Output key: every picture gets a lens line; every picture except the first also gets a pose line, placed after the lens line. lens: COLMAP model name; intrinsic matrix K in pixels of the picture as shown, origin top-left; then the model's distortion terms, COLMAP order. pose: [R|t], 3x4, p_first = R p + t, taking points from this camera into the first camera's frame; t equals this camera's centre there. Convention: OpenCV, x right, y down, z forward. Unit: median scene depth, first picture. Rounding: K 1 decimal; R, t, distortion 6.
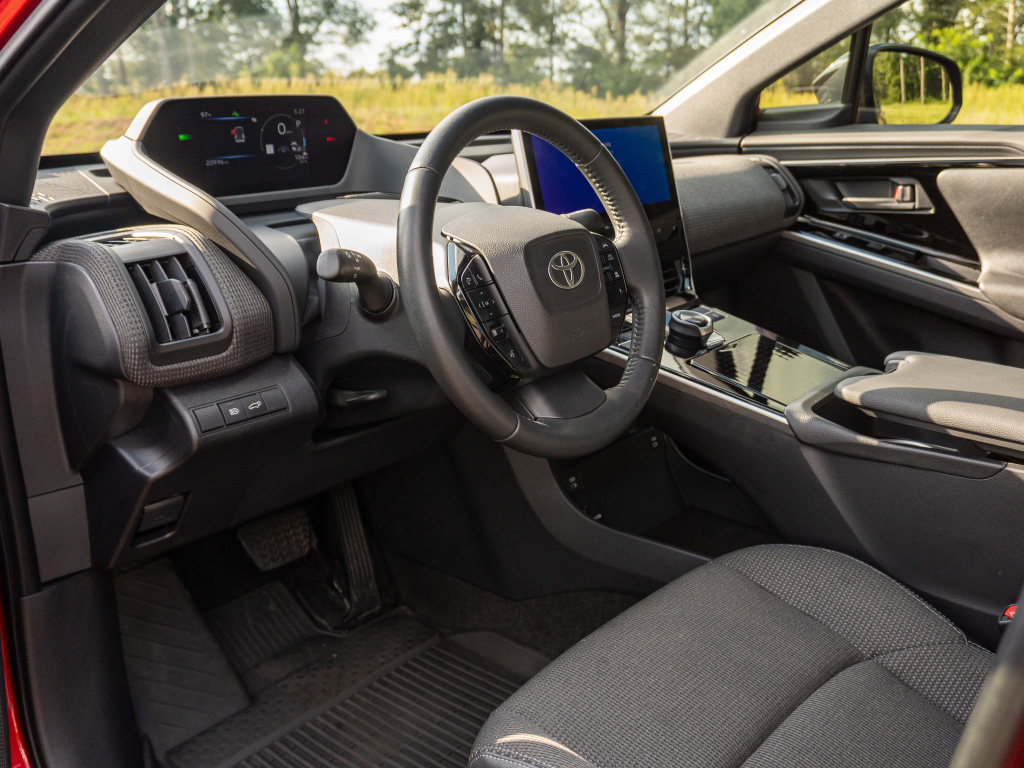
lens RADIAL K [[966.6, 0, 512.0], [0, 966.6, 384.0], [0, 0, 1]] dist [0.001982, 0.005497]
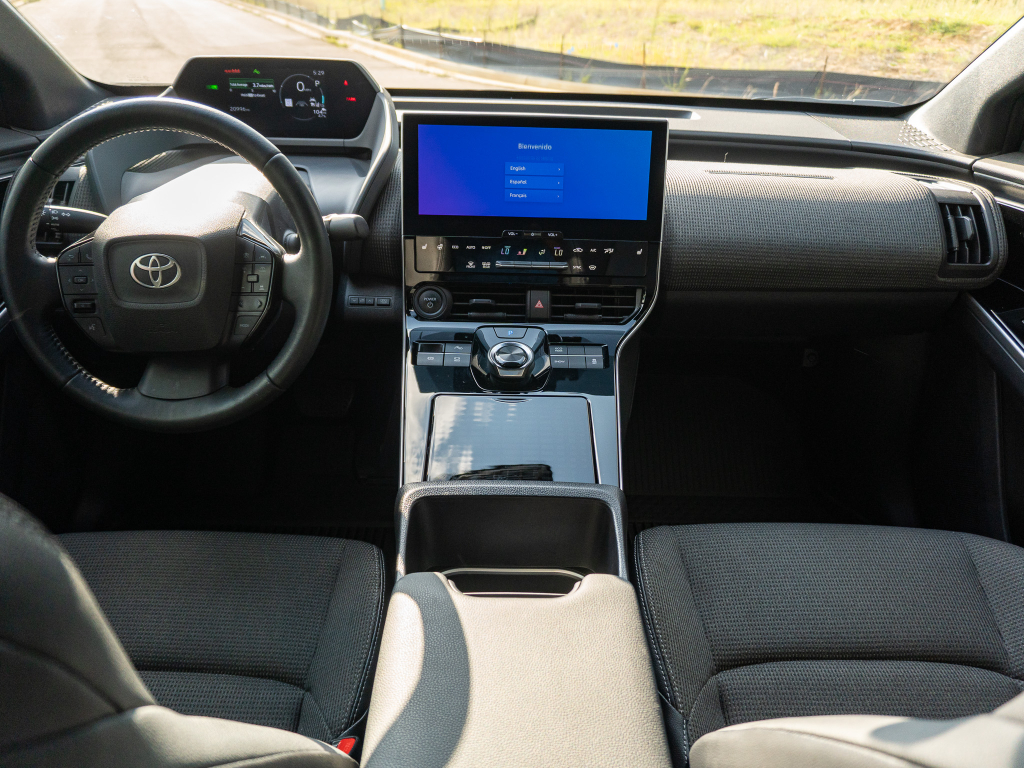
lens RADIAL K [[753.9, 0, 508.1], [0, 753.9, 384.6], [0, 0, 1]] dist [-0.029614, 0.009441]
pose [[0.672915, 0.385451, -0.631358, 0.686169], [-0.256513, 0.922141, 0.289581, -0.261975], [0.693821, -0.032911, 0.719395, 0.498614]]
